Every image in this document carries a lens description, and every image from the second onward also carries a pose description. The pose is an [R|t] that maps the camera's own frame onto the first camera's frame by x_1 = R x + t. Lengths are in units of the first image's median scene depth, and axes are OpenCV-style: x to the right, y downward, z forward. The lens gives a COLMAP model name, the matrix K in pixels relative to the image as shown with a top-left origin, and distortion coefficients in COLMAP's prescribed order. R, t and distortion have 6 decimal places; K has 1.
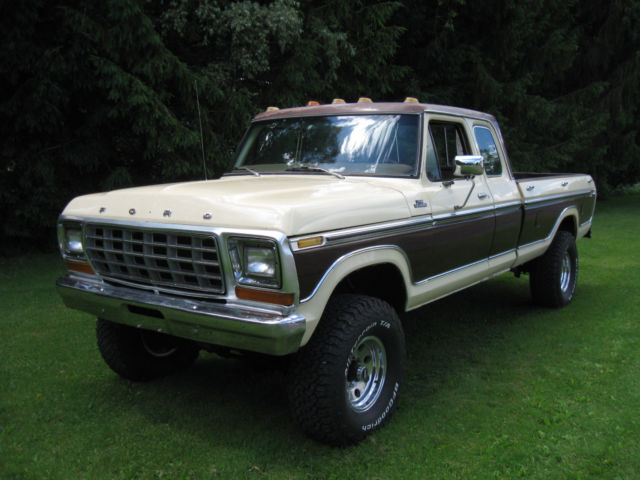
lens RADIAL K [[663.4, 0, 333.3], [0, 663.4, 256.3], [0, 0, 1]] dist [-0.124166, 0.034238]
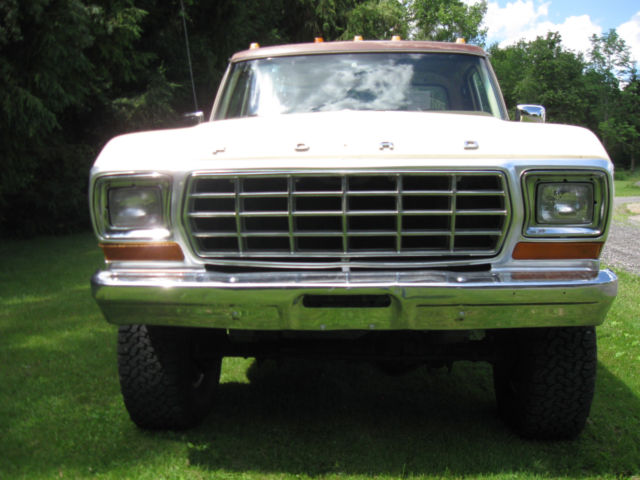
lens RADIAL K [[663.4, 0, 333.3], [0, 663.4, 256.3], [0, 0, 1]] dist [-0.124166, 0.034238]
pose [[0.852867, -0.072942, 0.517009, -0.612805], [0.084301, 0.996439, 0.001518, 0.038478], [-0.515278, 0.042290, 0.855979, 0.442890]]
